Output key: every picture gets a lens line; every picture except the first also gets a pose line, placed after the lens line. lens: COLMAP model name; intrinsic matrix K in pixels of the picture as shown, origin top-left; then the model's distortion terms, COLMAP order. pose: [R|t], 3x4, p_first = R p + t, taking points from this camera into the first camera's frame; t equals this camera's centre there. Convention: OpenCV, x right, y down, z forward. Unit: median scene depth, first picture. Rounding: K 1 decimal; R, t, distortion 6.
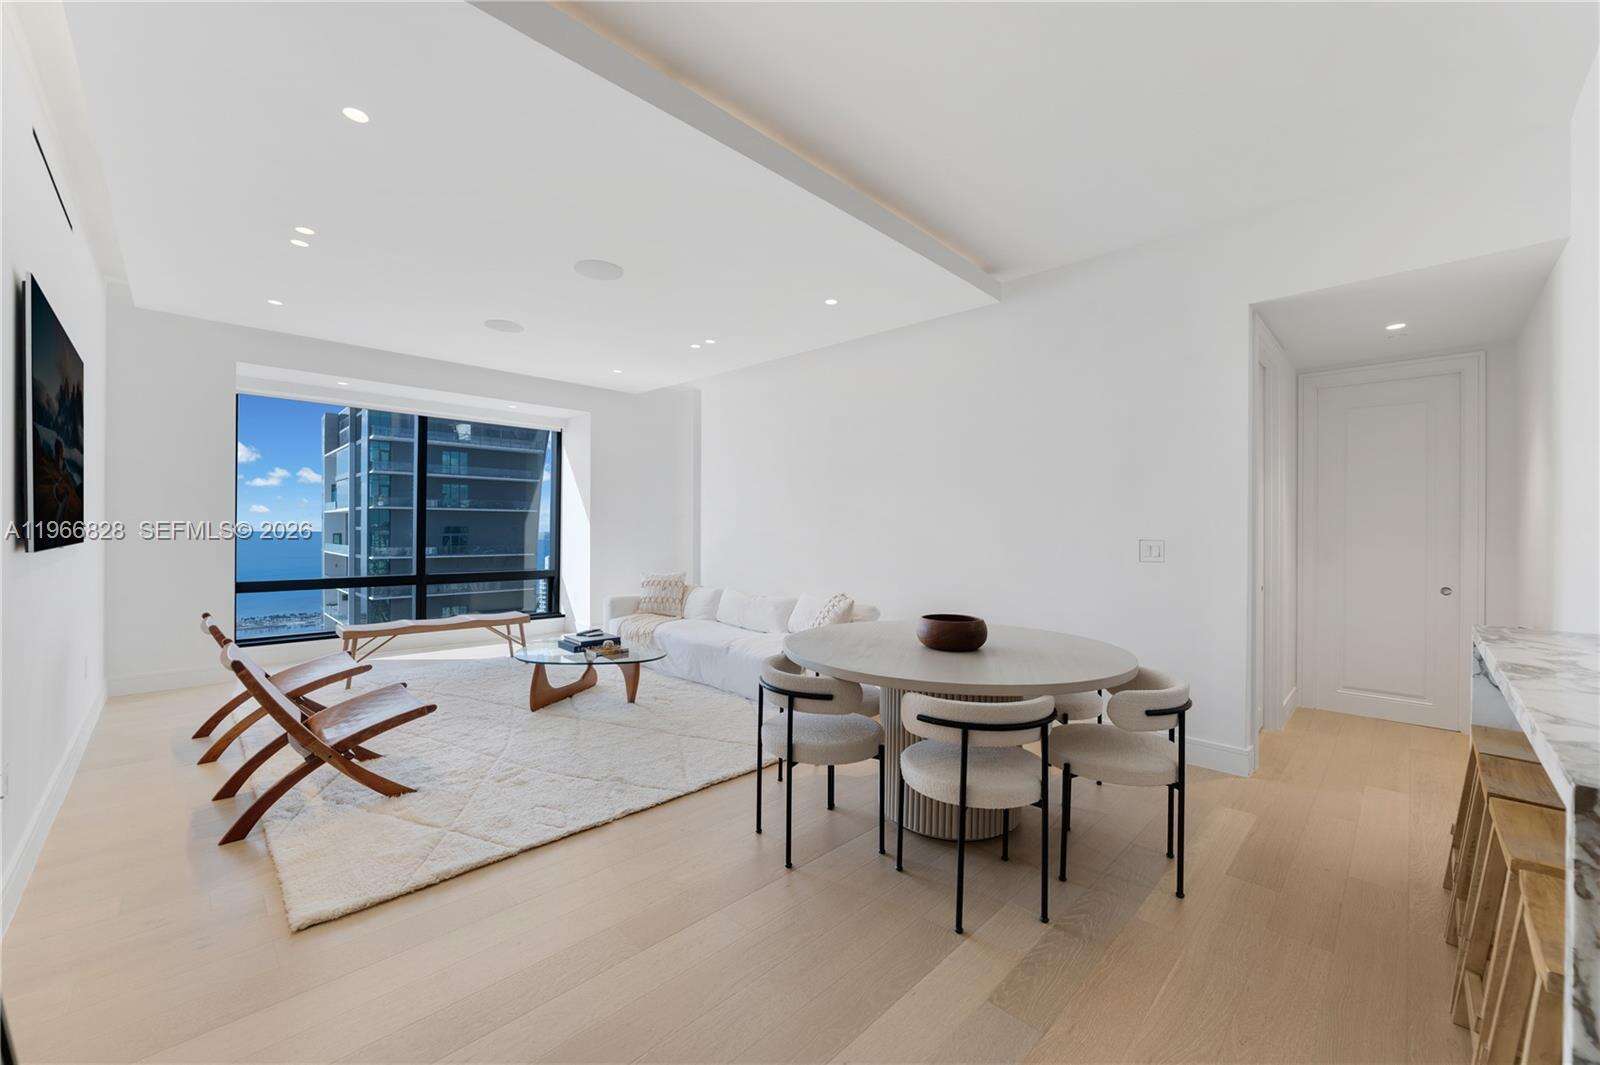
lens RADIAL K [[626.5, 0, 799.8], [0, 626.5, 530.6], [0, 0, 1]] dist [-0.025432, 0.006731]
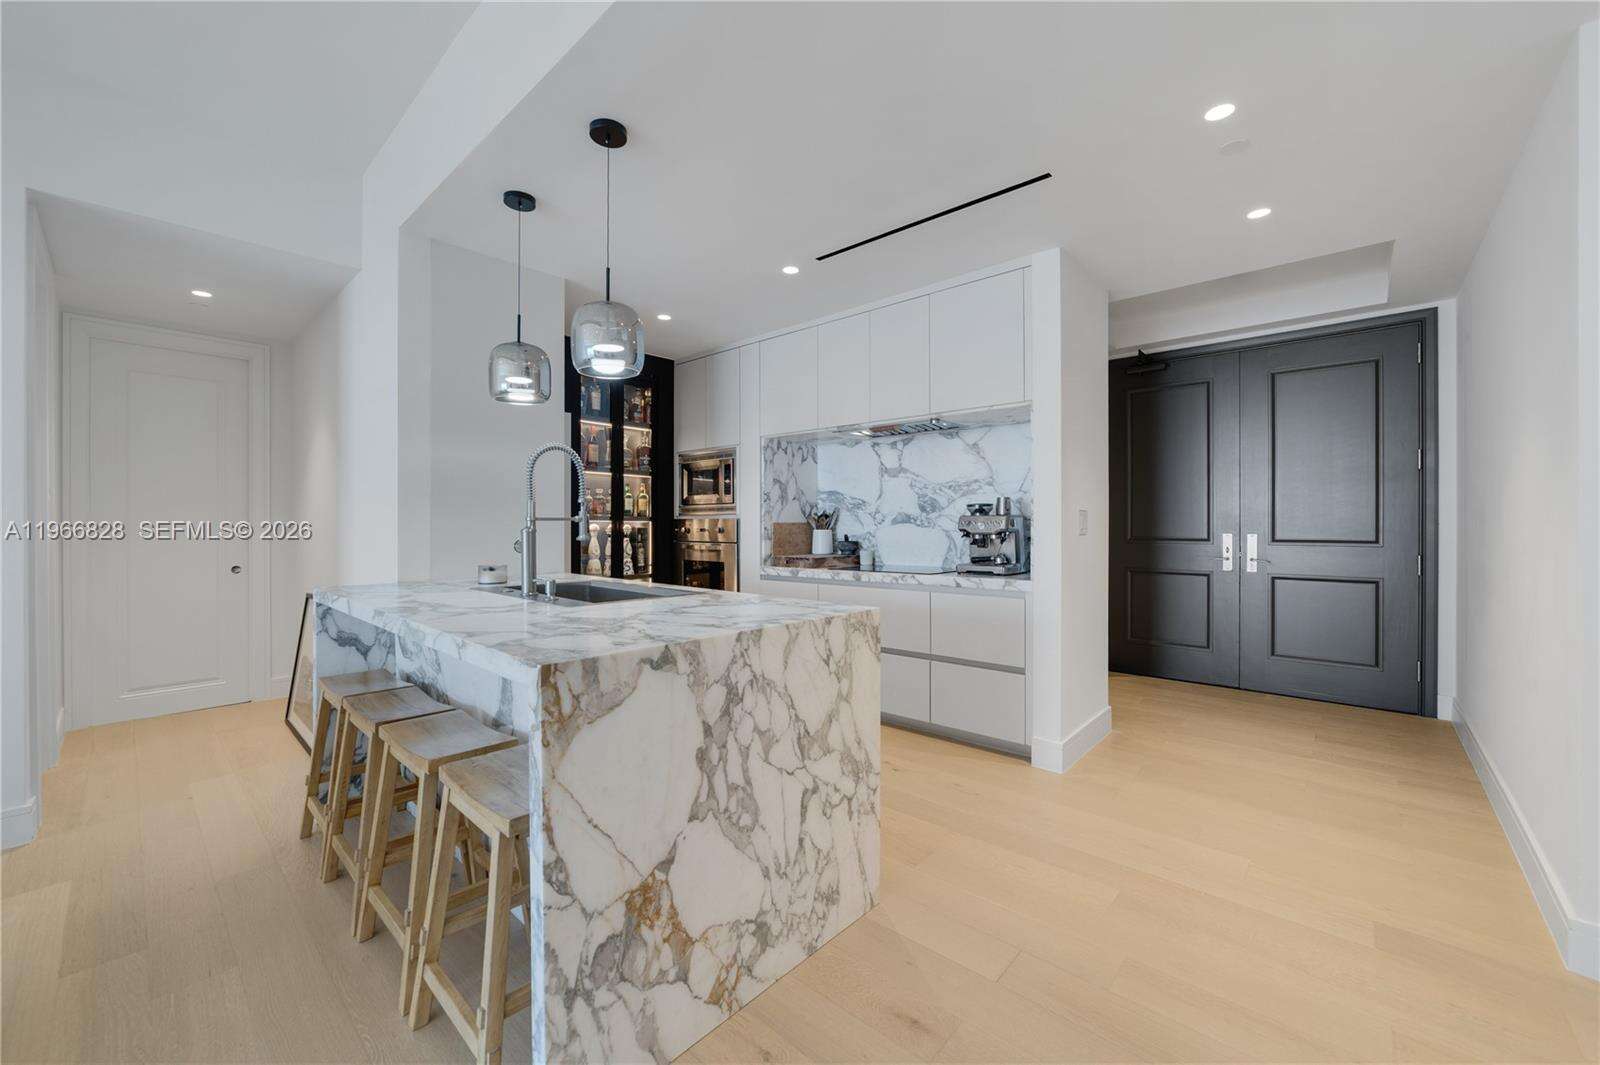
lens RADIAL K [[626.5, 0, 802.0], [0, 626.5, 522.1], [0, 0, 1]] dist [-0.025432, 0.006731]
pose [[-0.050857, -0.002434, 0.998703, -0.018954], [0.003388, 0.999991, 0.002609, 0.013153], [-0.998700, 0.003516, -0.050849, 0.068520]]
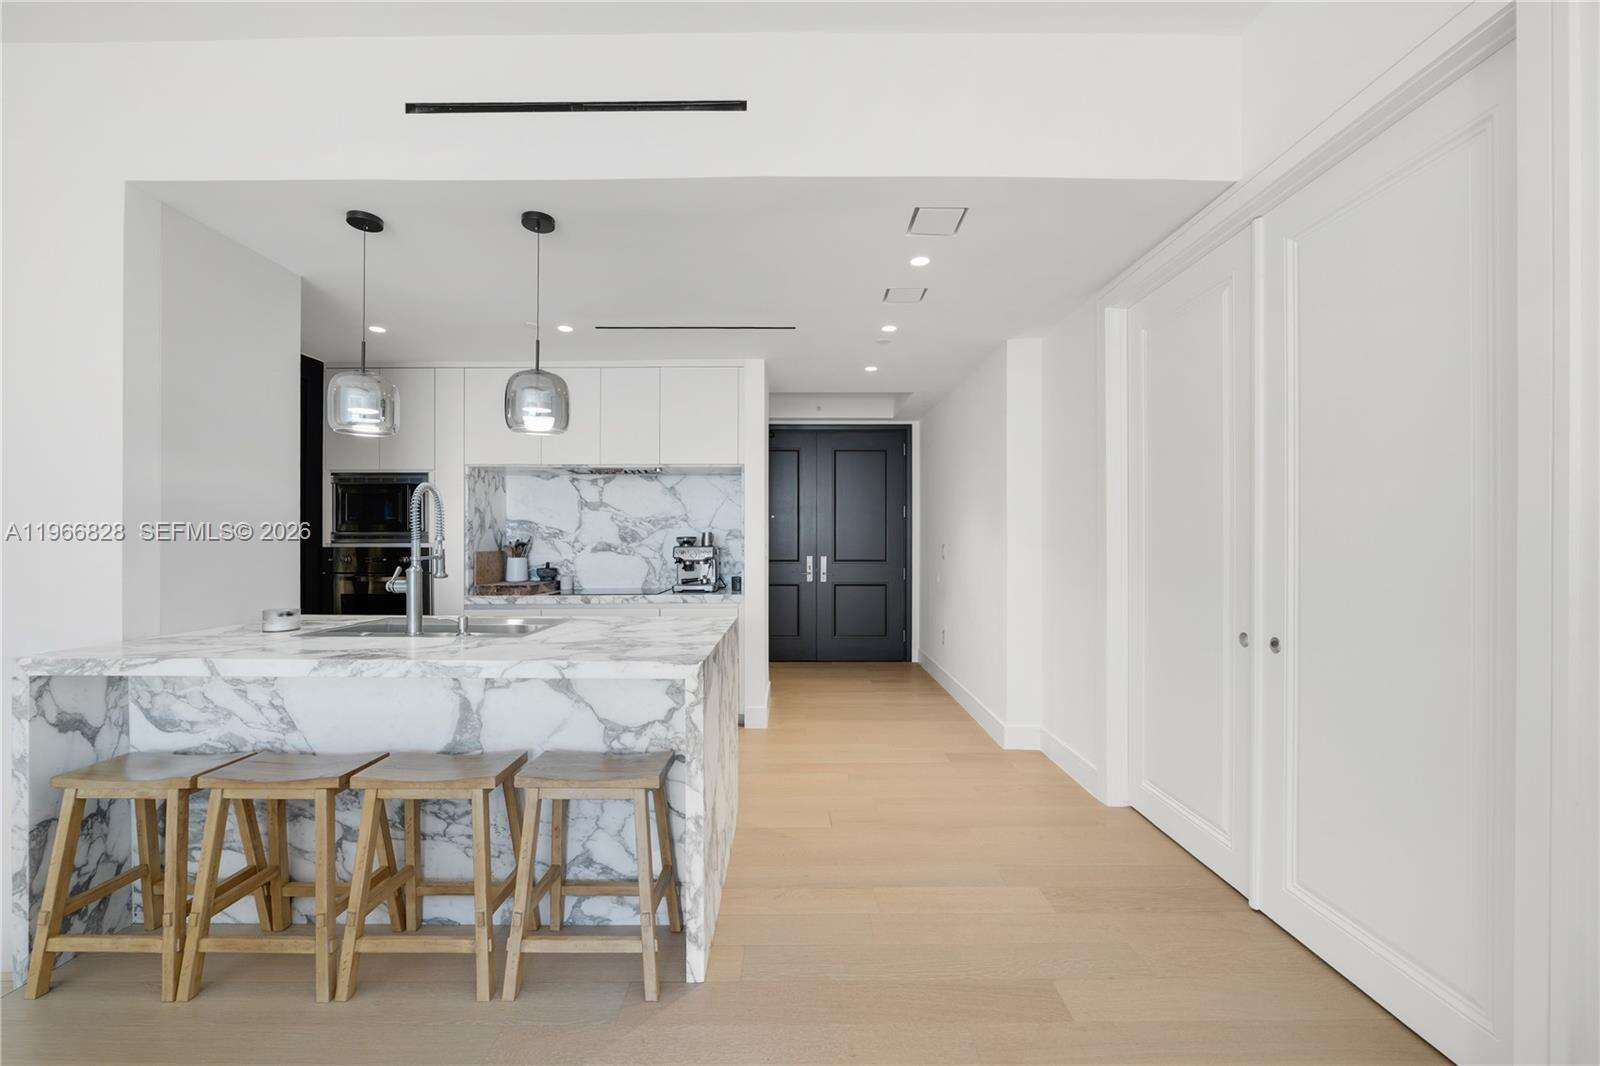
lens RADIAL K [[626.5, 0, 798.1], [0, 626.5, 545.0], [0, 0, 1]] dist [-0.025432, 0.006731]
pose [[-0.711180, -0.009386, 0.702947, -0.061938], [-0.002014, 0.999934, 0.011314, -0.000803], [-0.703007, 0.006630, -0.711152, 0.308715]]
